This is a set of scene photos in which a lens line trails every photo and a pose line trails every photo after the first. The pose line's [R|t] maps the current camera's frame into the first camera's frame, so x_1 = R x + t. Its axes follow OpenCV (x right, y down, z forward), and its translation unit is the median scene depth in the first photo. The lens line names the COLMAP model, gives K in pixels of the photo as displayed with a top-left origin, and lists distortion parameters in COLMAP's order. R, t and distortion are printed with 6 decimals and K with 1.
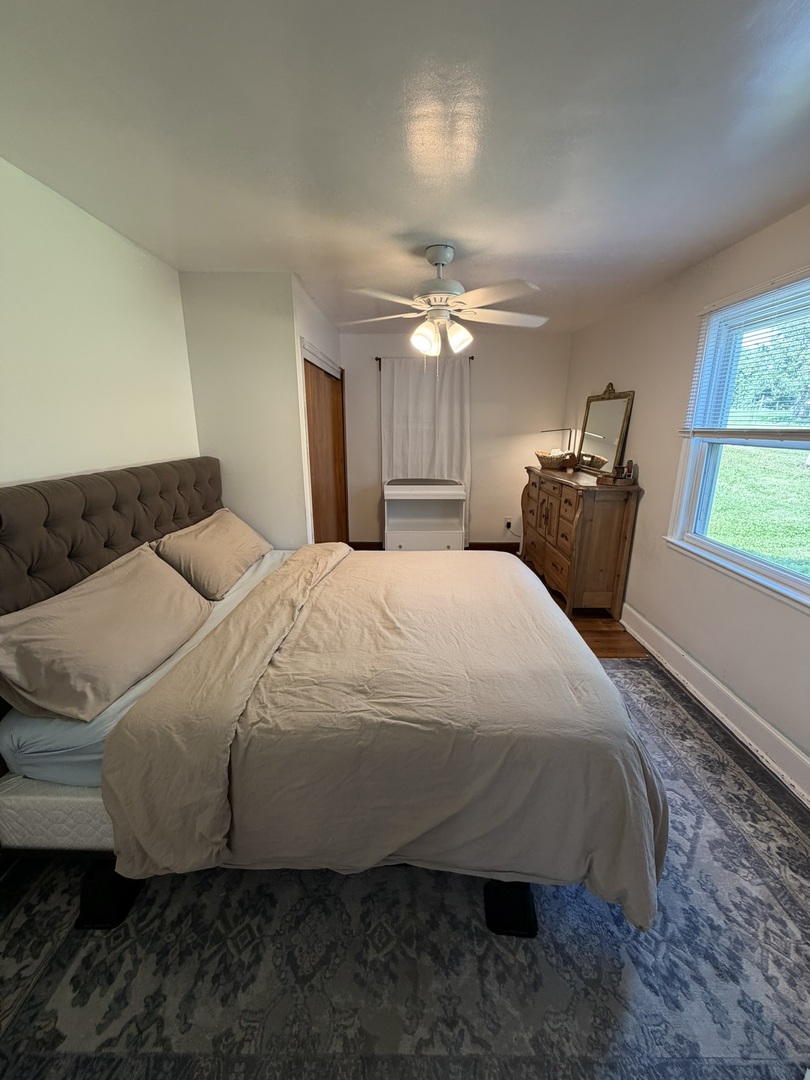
lens RADIAL K [[431.7, 0, 405.4], [0, 431.7, 535.6], [0, 0, 1]] dist [0.000444, 0.000252]
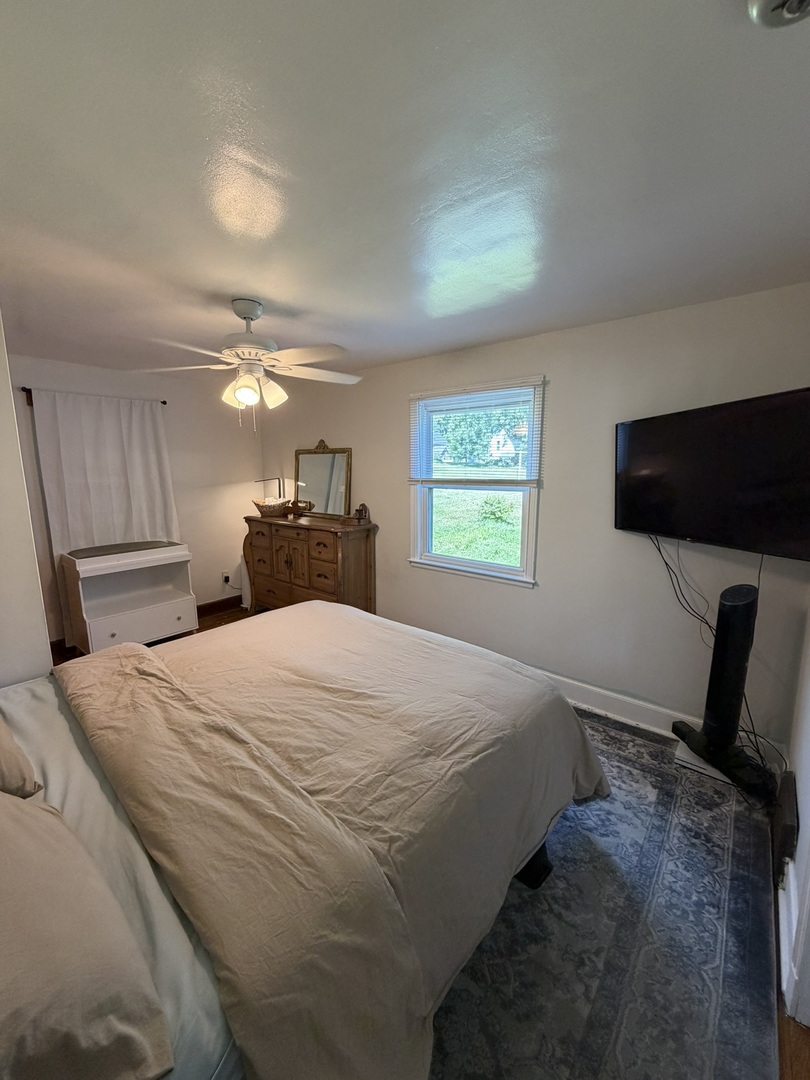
lens RADIAL K [[431.7, 0, 405.4], [0, 431.7, 535.6], [0, 0, 1]] dist [0.000444, 0.000252]
pose [[0.627012, -0.127094, 0.768572, -0.496812], [0.200958, 0.979598, -0.001954, -0.082307], [-0.752643, 0.155675, 0.639760, 0.197308]]
